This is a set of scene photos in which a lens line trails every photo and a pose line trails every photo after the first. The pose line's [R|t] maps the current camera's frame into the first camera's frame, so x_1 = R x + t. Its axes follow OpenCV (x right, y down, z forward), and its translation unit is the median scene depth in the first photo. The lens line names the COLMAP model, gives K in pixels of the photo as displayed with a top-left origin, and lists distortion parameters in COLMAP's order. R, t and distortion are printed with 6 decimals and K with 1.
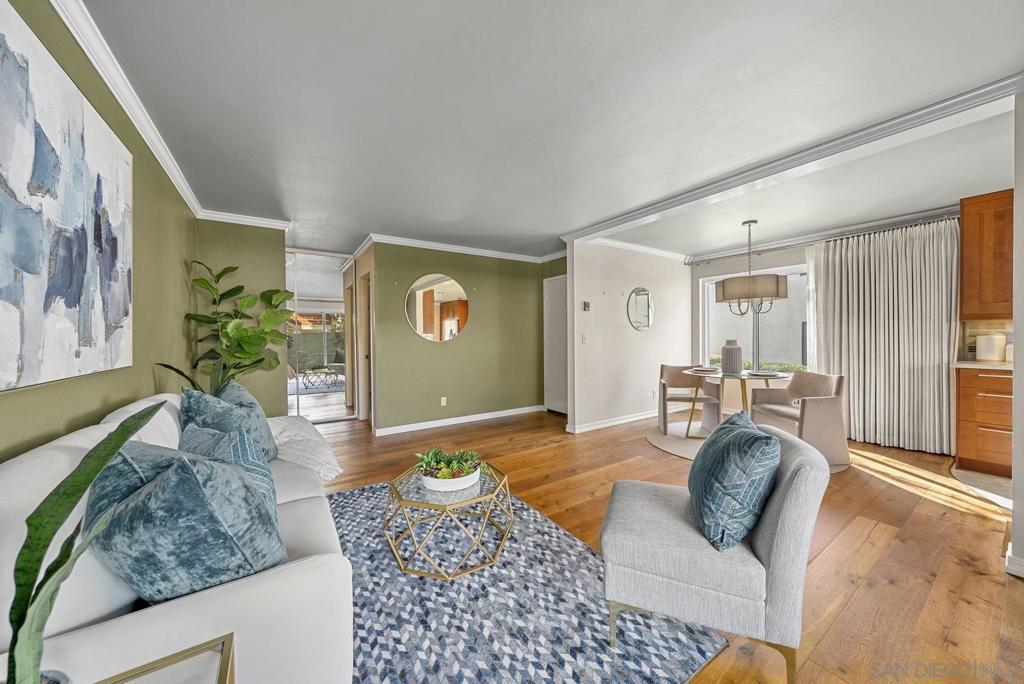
lens RADIAL K [[352.4, 0, 509.2], [0, 352.4, 340.1], [0, 0, 1]] dist [-0.000167, -0.000057]
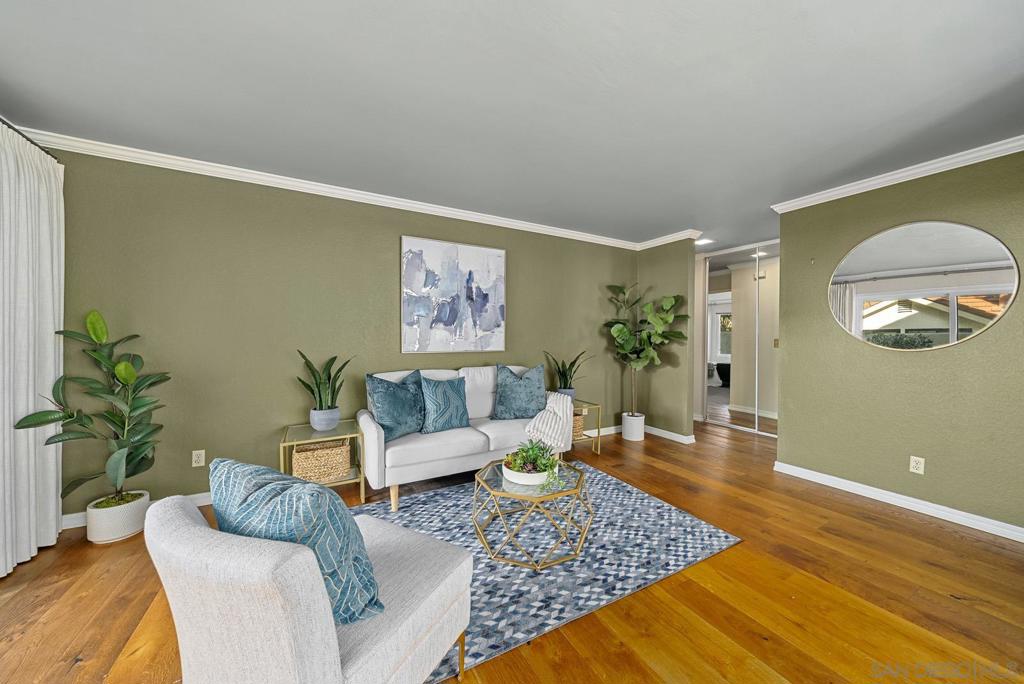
lens RADIAL K [[352.4, 0, 509.2], [0, 352.4, 340.1], [0, 0, 1]] dist [-0.000167, -0.000057]
pose [[-0.074739, 0.019398, -0.997014, 0.909660], [-0.016552, 0.999649, 0.020690, -0.029435], [0.997066, 0.018049, -0.074391, 1.039627]]
